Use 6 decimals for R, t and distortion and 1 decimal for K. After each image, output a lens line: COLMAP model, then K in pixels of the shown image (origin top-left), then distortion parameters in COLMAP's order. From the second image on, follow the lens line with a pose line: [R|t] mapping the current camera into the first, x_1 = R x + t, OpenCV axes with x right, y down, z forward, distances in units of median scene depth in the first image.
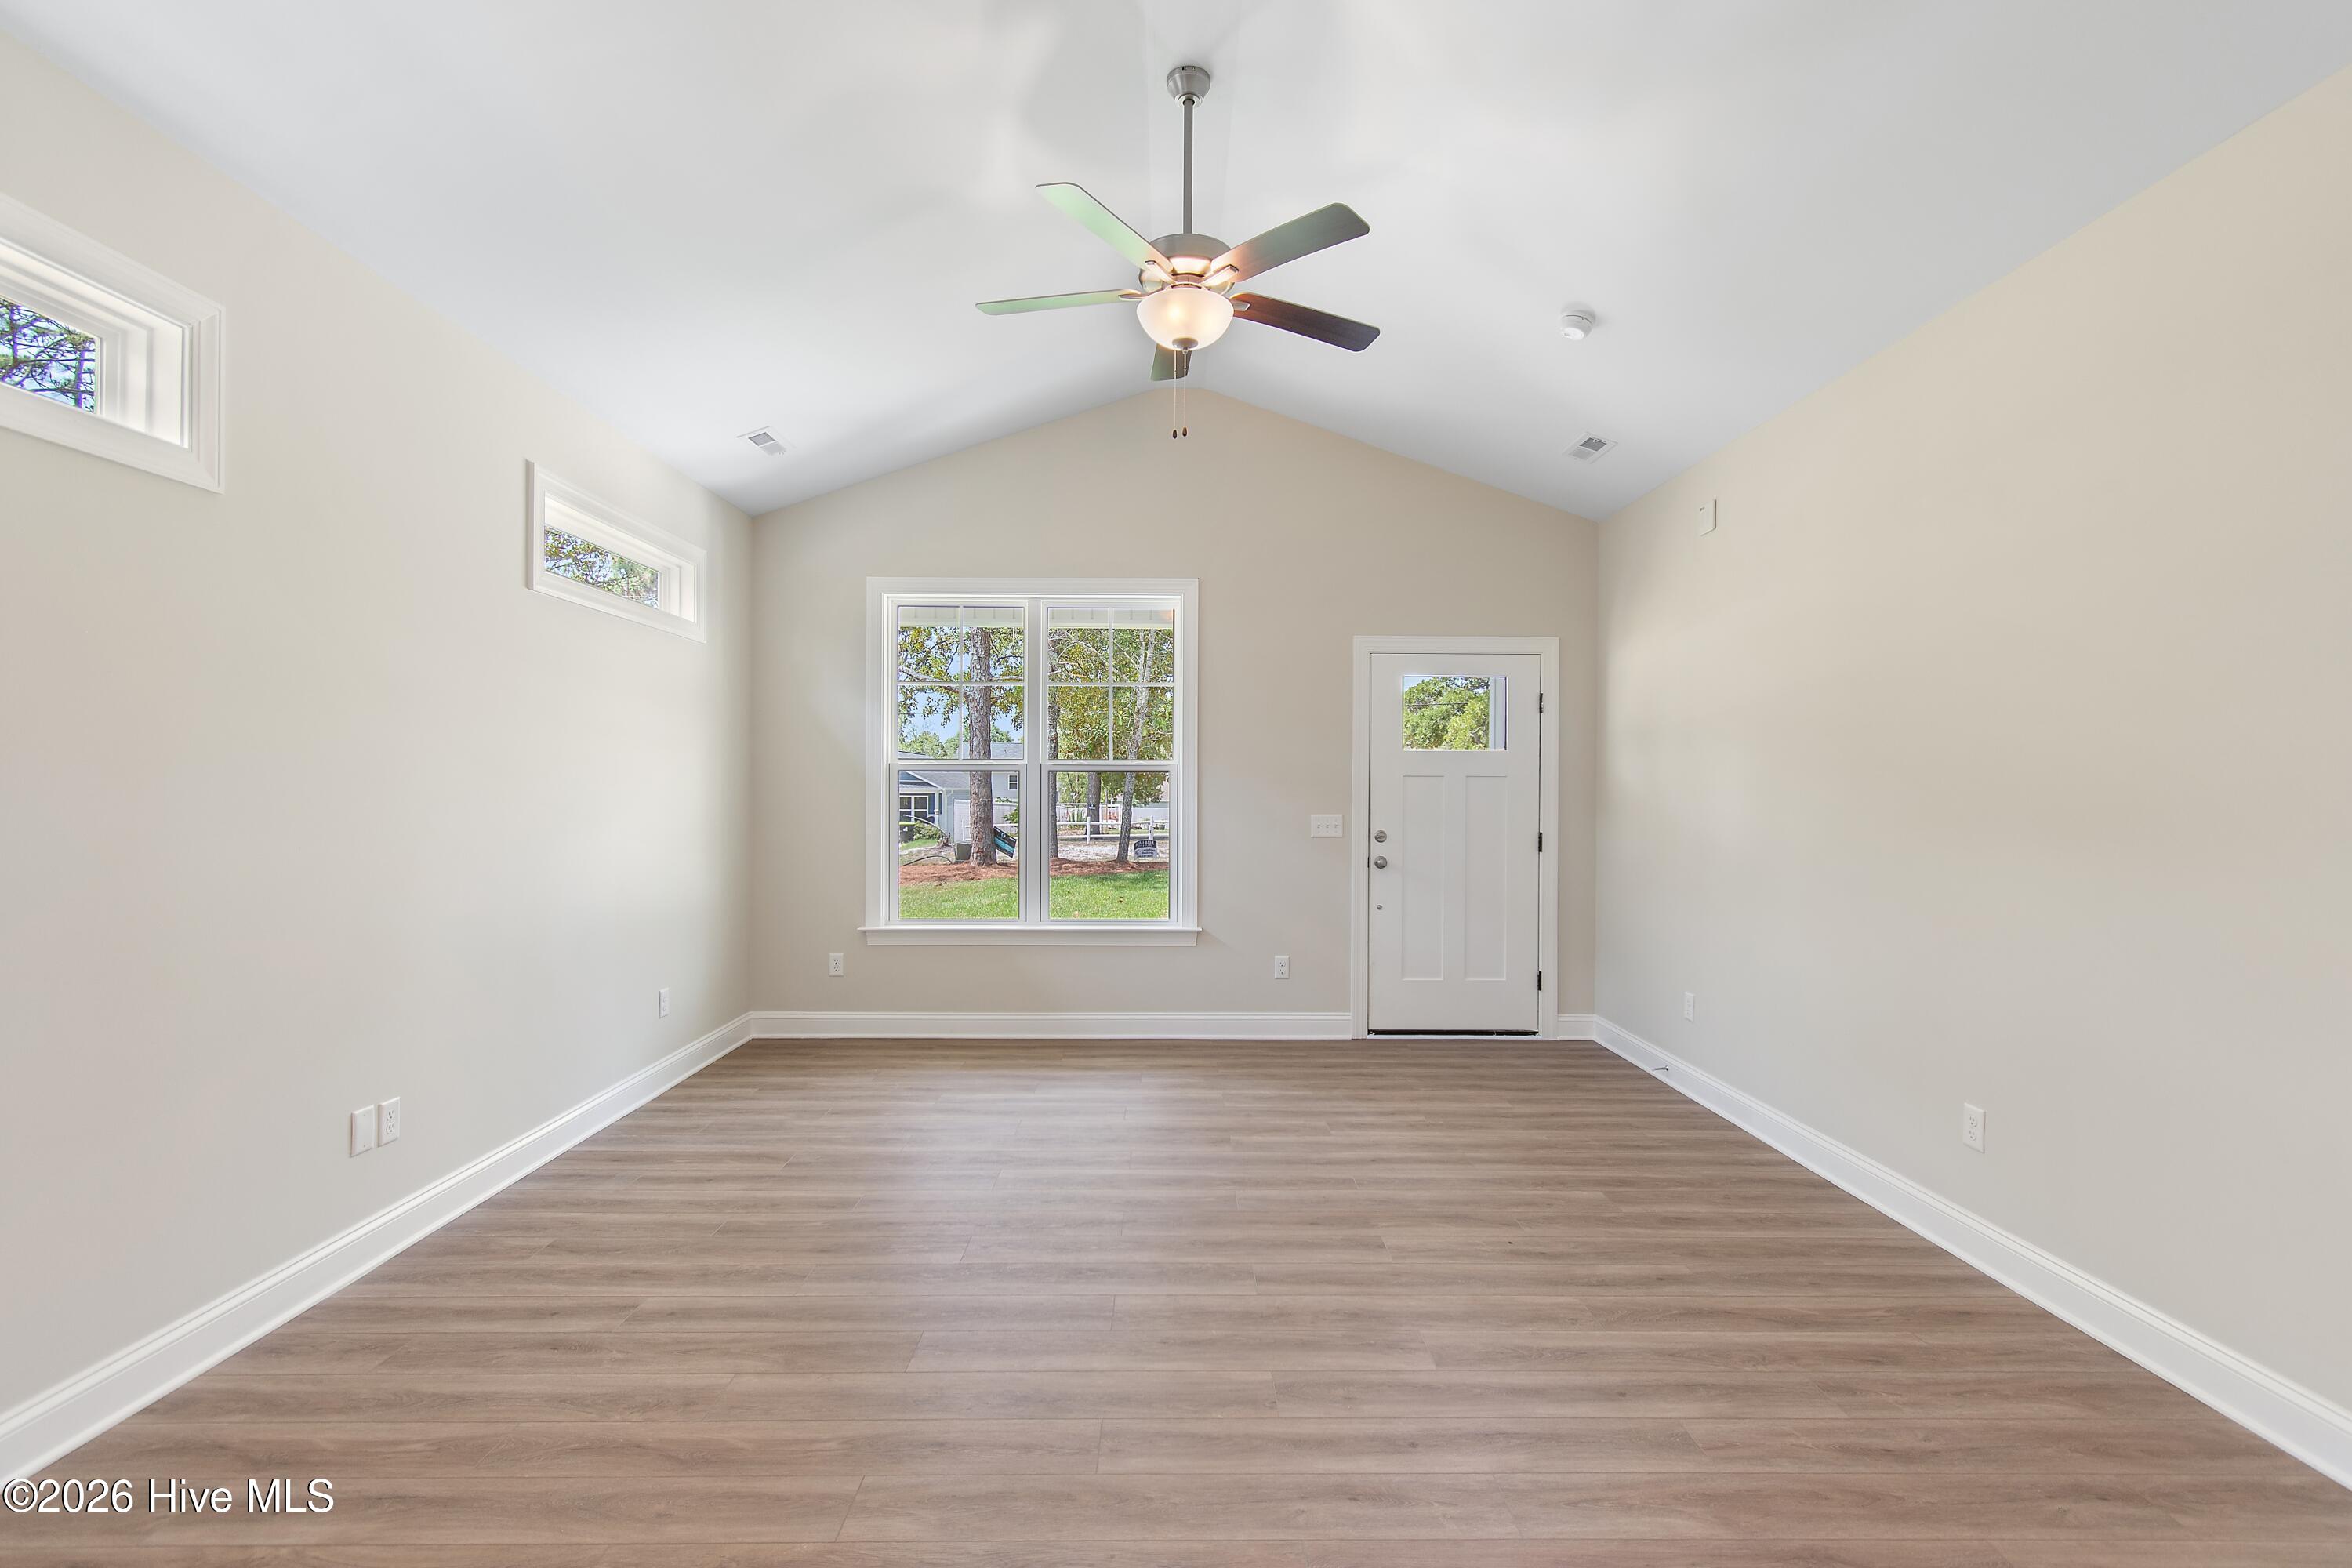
lens RADIAL K [[1043.1, 0, 1173.1], [0, 1043.1, 786.9], [0, 0, 1]] dist [0.004018, -0.000536]
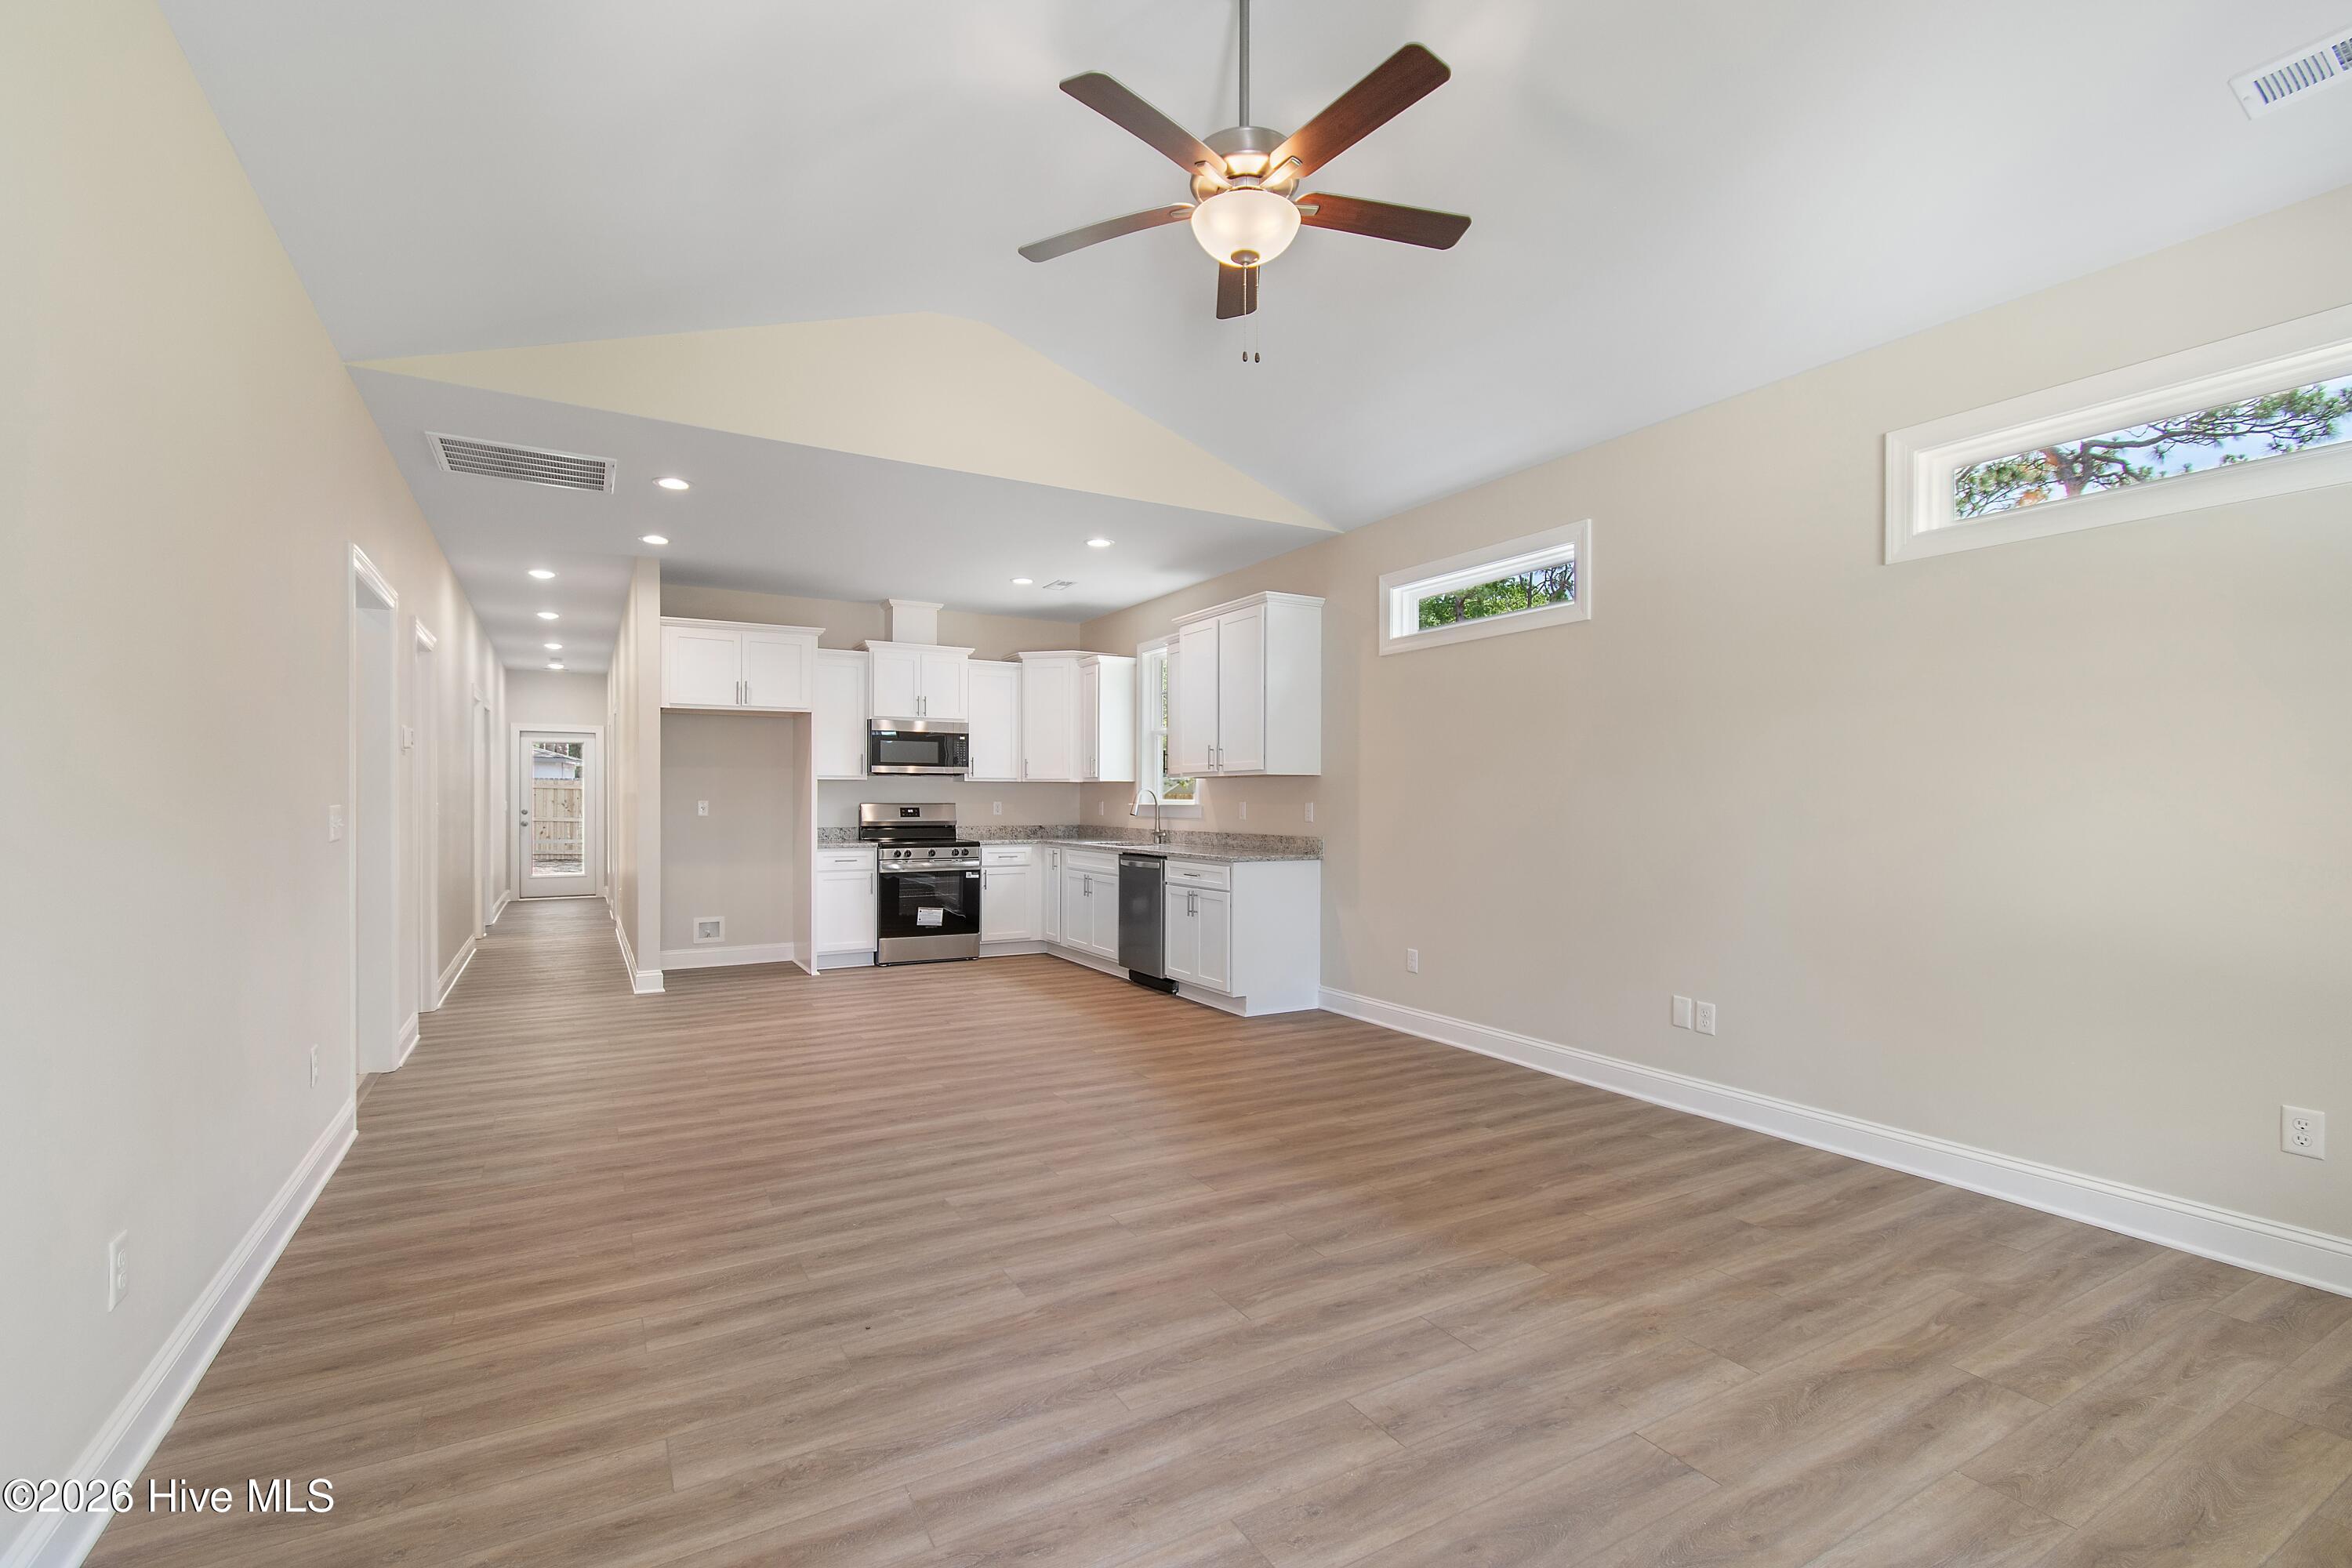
lens RADIAL K [[1043.1, 0, 1173.1], [0, 1043.1, 794.1], [0, 0, 1]] dist [0.004018, -0.000536]
pose [[-0.869939, -0.011126, -0.493034, 0.548382], [-0.007869, 0.999931, -0.008679, 0.046231], [0.493097, -0.003670, -0.869967, 1.913340]]
